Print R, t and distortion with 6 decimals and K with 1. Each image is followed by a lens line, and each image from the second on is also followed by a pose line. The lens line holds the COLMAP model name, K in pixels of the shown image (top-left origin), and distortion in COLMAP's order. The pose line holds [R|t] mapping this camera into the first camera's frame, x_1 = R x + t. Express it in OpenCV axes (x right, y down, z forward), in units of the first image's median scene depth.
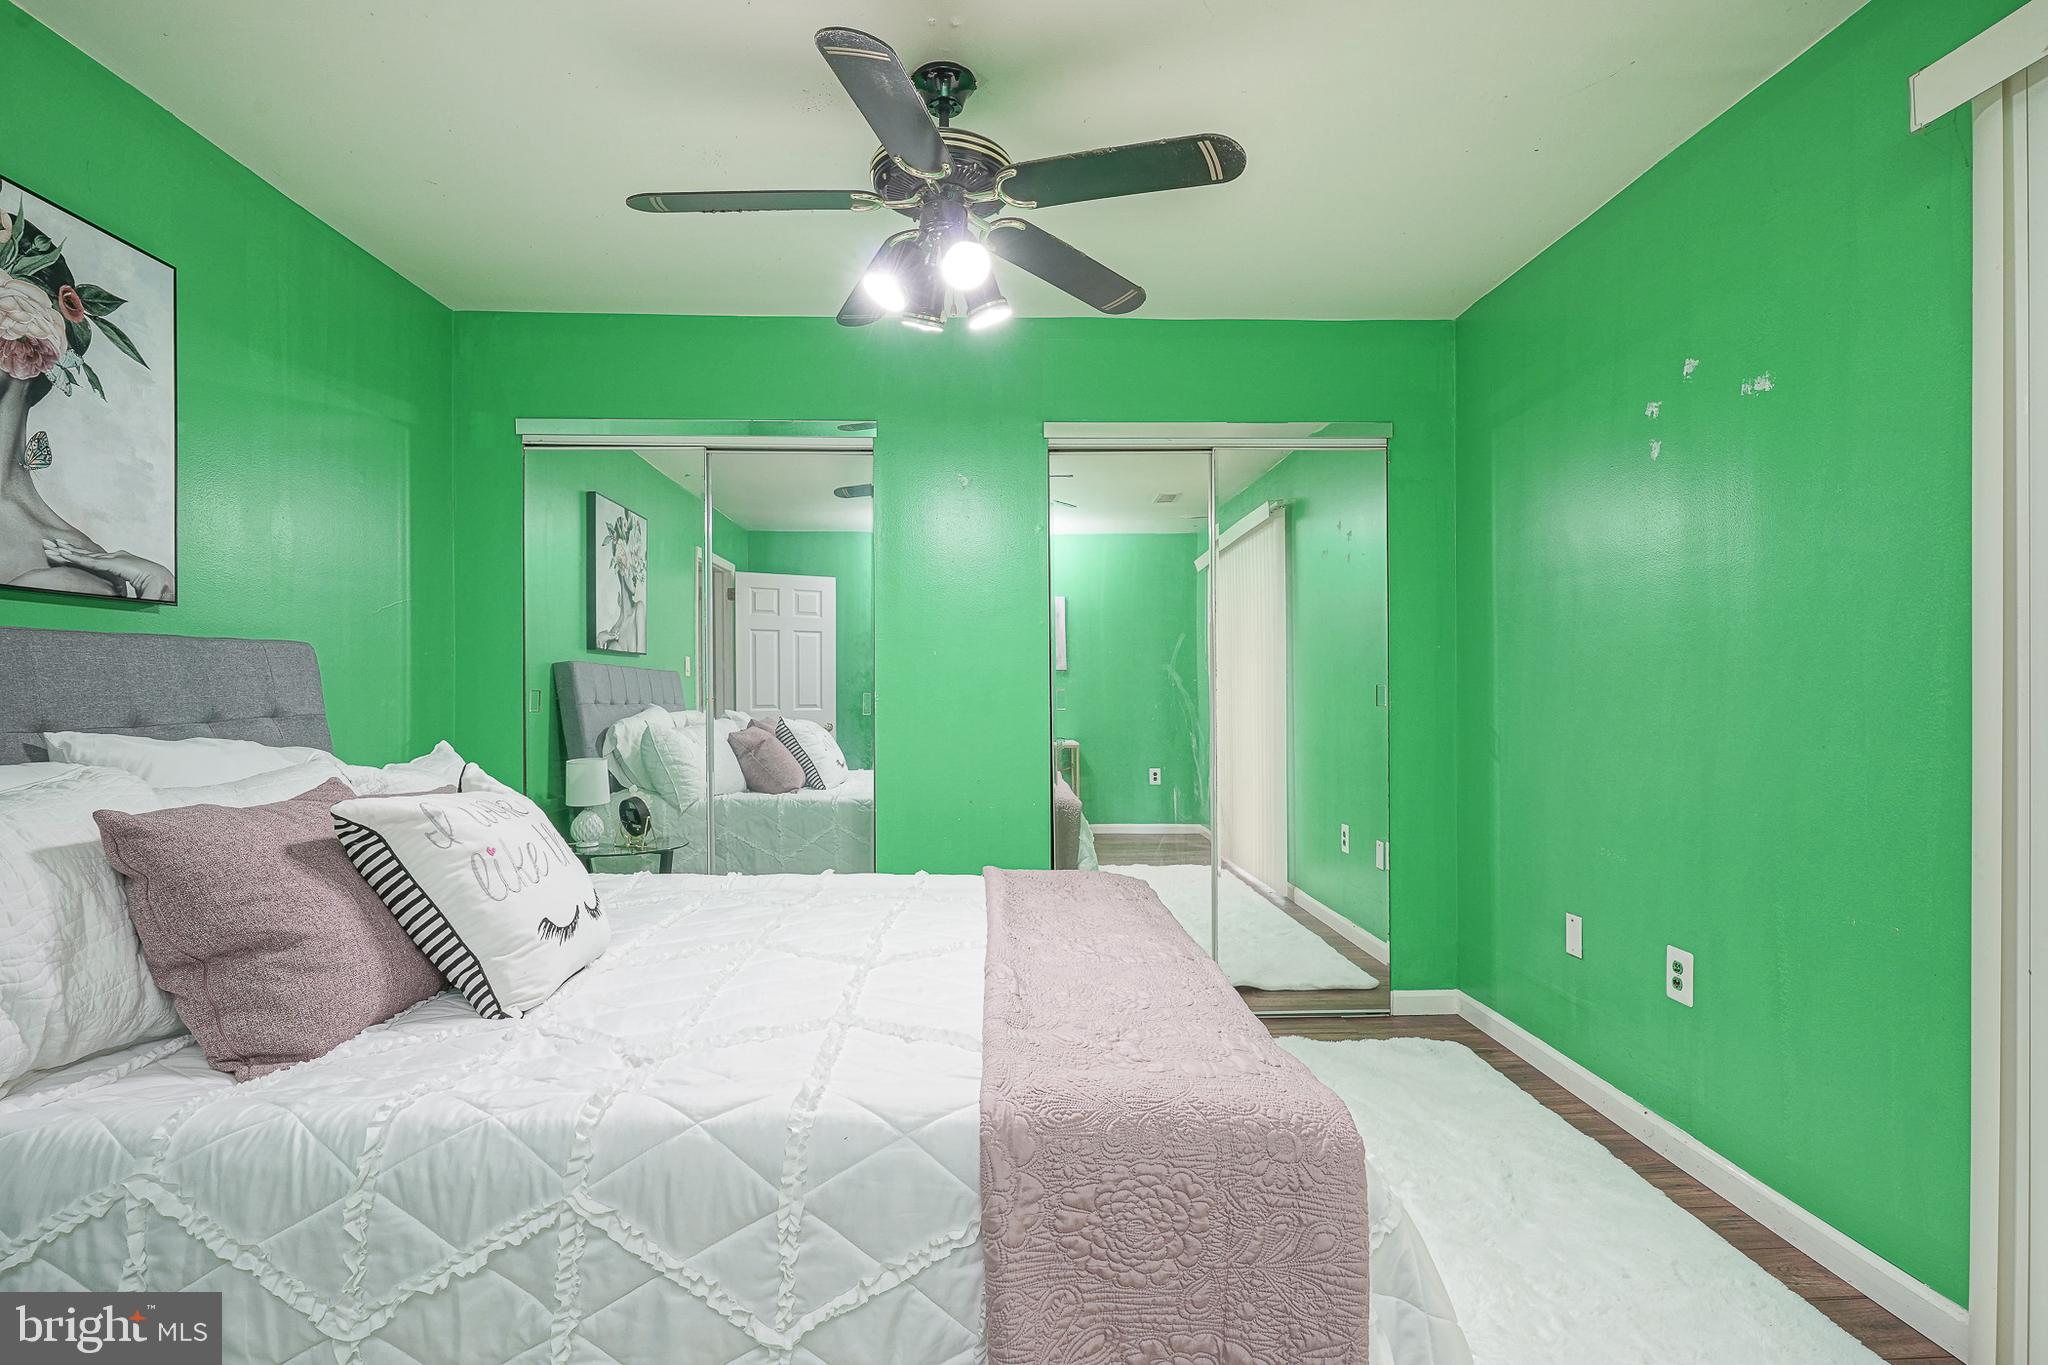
lens RADIAL K [[984.3, 0, 1017.0], [0, 984.3, 691.9], [0, 0, 1]] dist [-0.013826, 0.005485]
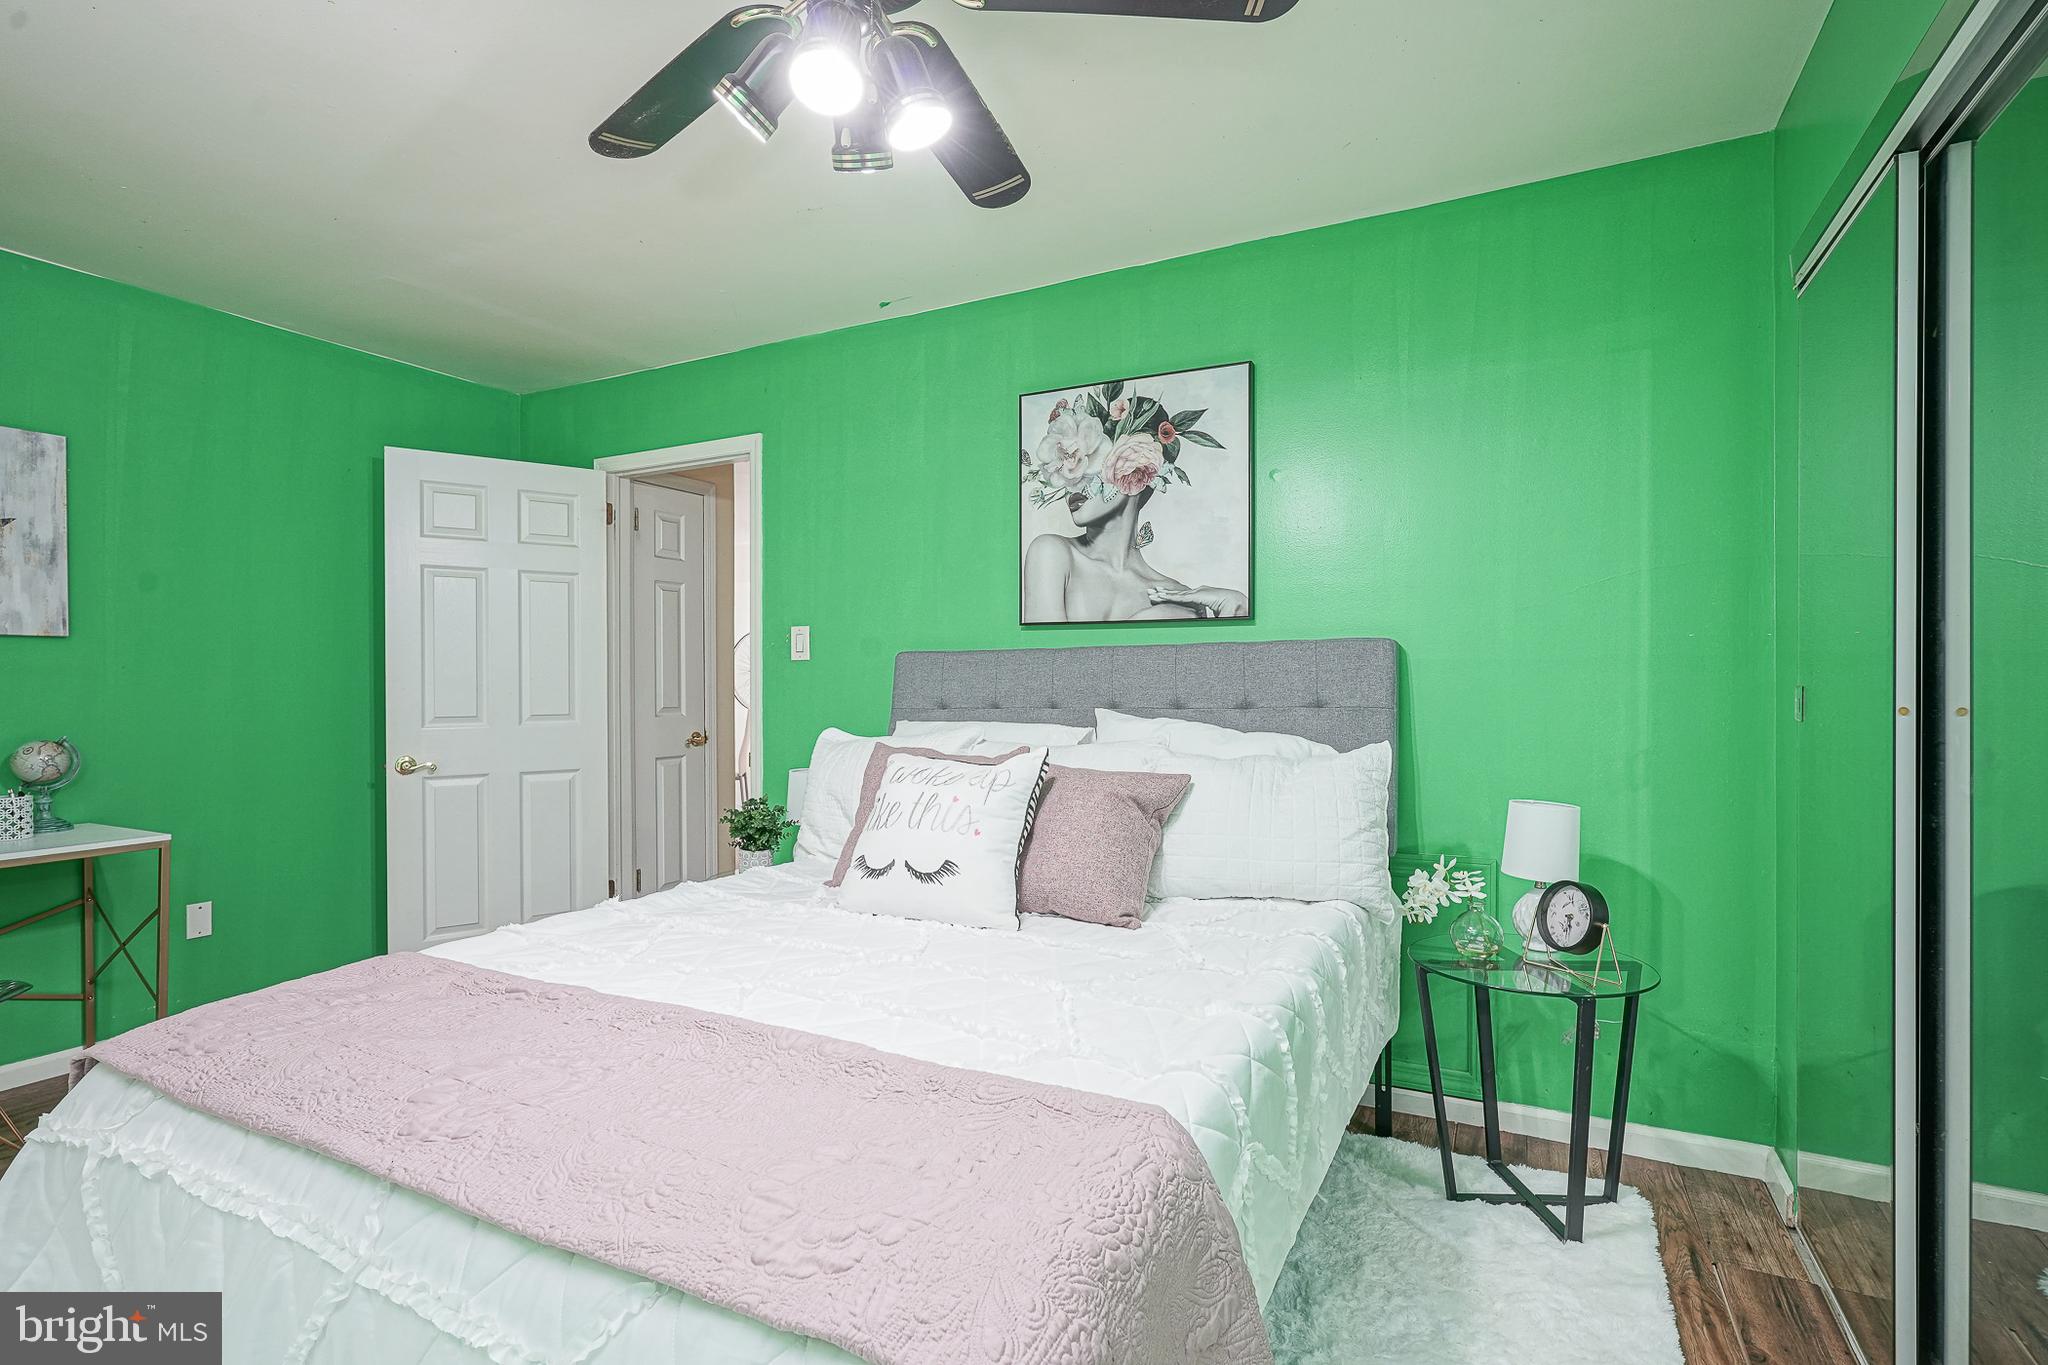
lens RADIAL K [[984.3, 0, 1017.0], [0, 984.3, 691.9], [0, 0, 1]] dist [-0.013826, 0.005485]
pose [[-0.492233, 0.022513, -0.870172, 0.504403], [0.003342, 0.999707, 0.023974, -0.025444], [0.870457, 0.008892, -0.492165, 1.550928]]
